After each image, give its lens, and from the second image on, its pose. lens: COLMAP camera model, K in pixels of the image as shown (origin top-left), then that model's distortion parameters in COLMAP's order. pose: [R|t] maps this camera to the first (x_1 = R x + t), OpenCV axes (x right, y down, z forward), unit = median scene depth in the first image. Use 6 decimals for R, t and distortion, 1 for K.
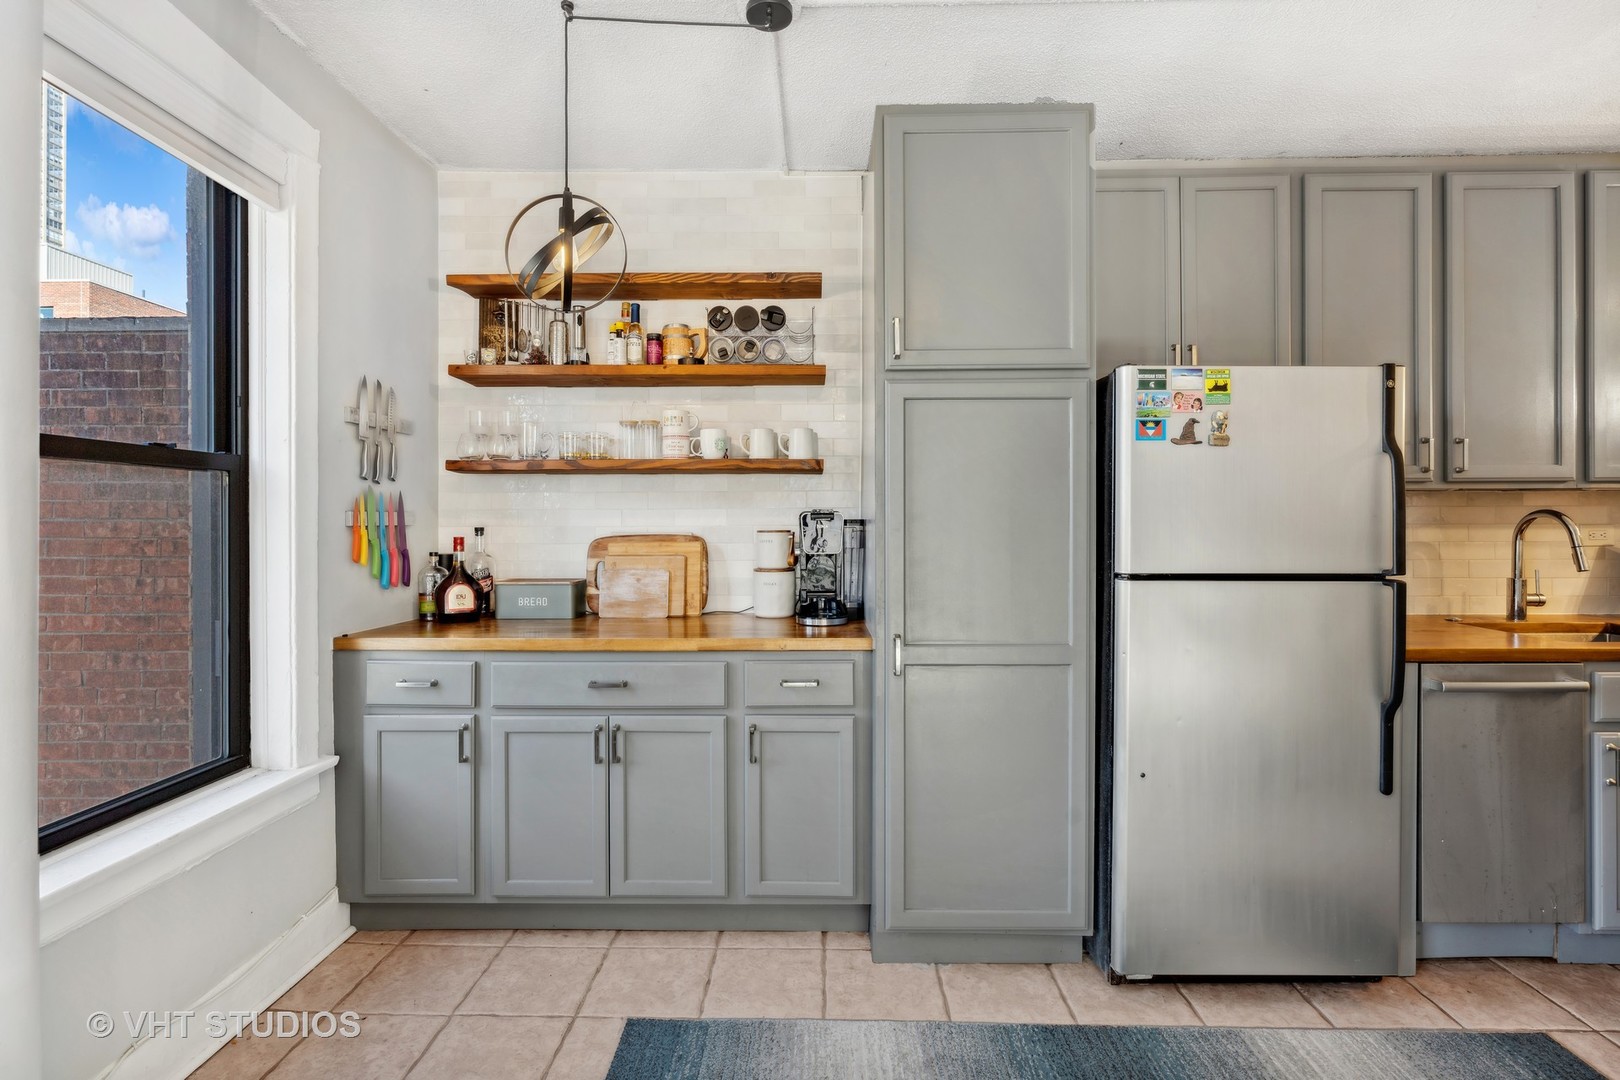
lens RADIAL K [[768.2, 0, 808.3], [0, 768.2, 518.3], [0, 0, 1]] dist [0.000842, 0.000320]
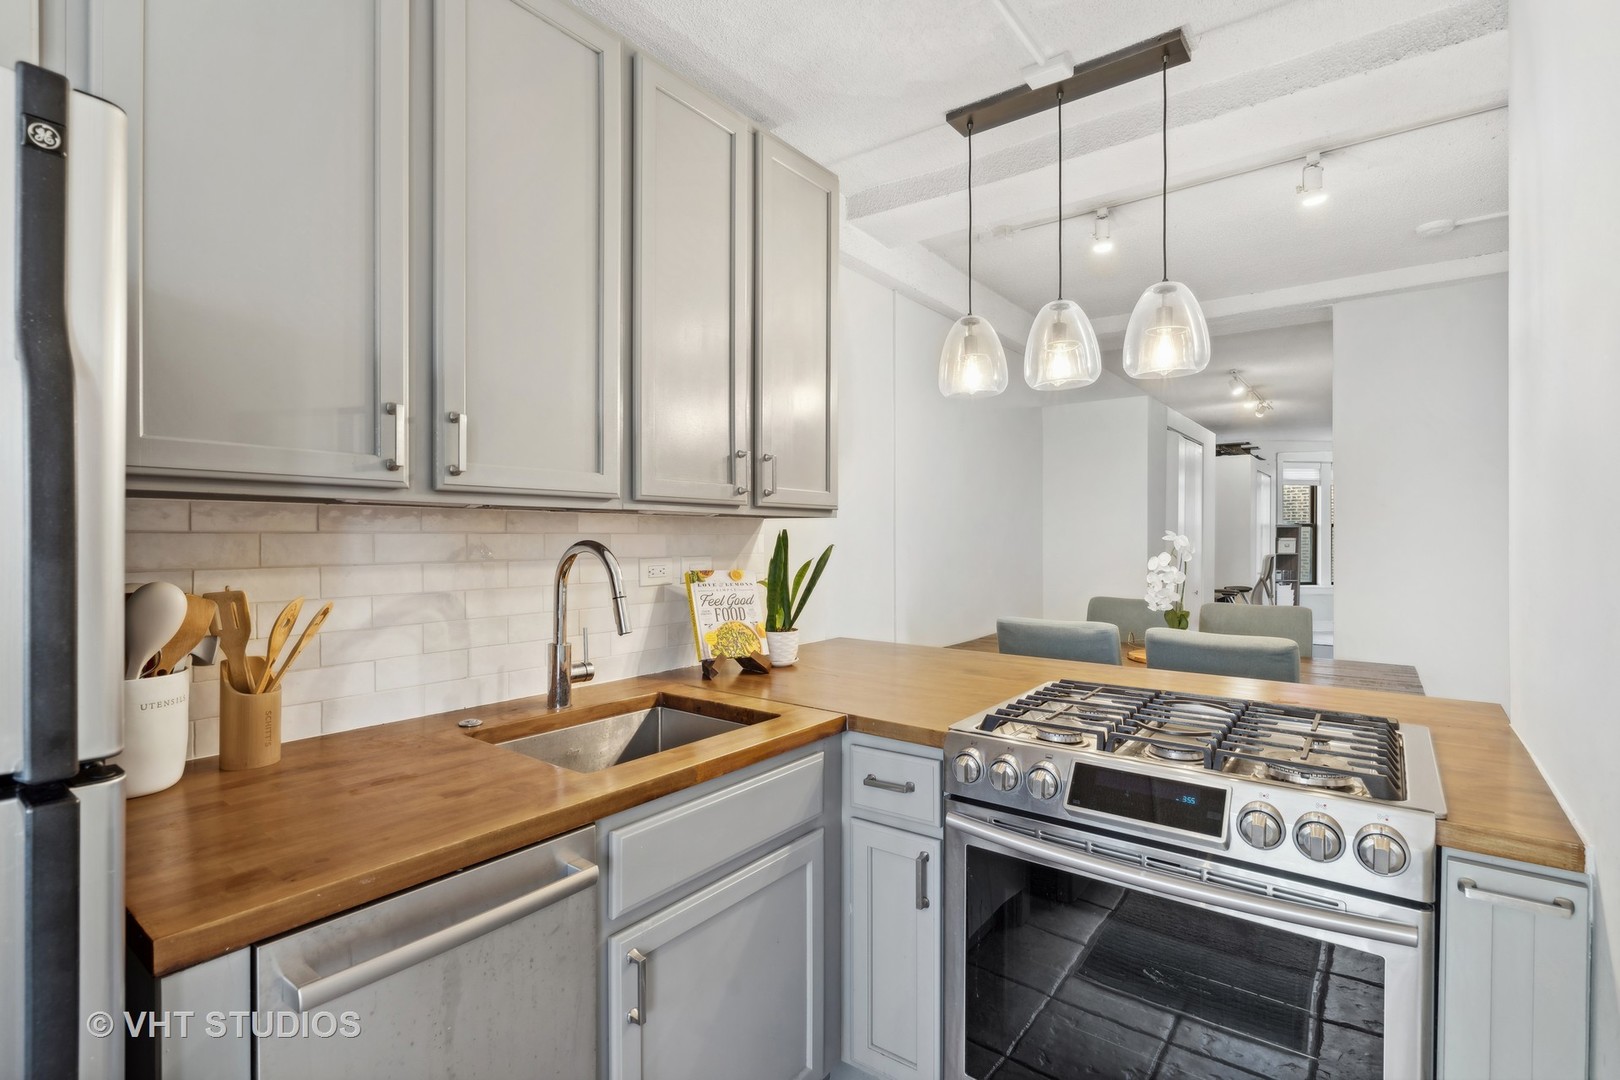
lens RADIAL K [[762.3, 0, 810.0], [0, 762.3, 540.0], [0, 0, 1]] dist [-0.000103, -0.000053]
pose [[0.593289, -0.001279, 0.804989, 0.553682], [-0.004267, 0.999980, 0.004733, -0.016101], [-0.804979, -0.006243, 0.593271, 0.464614]]
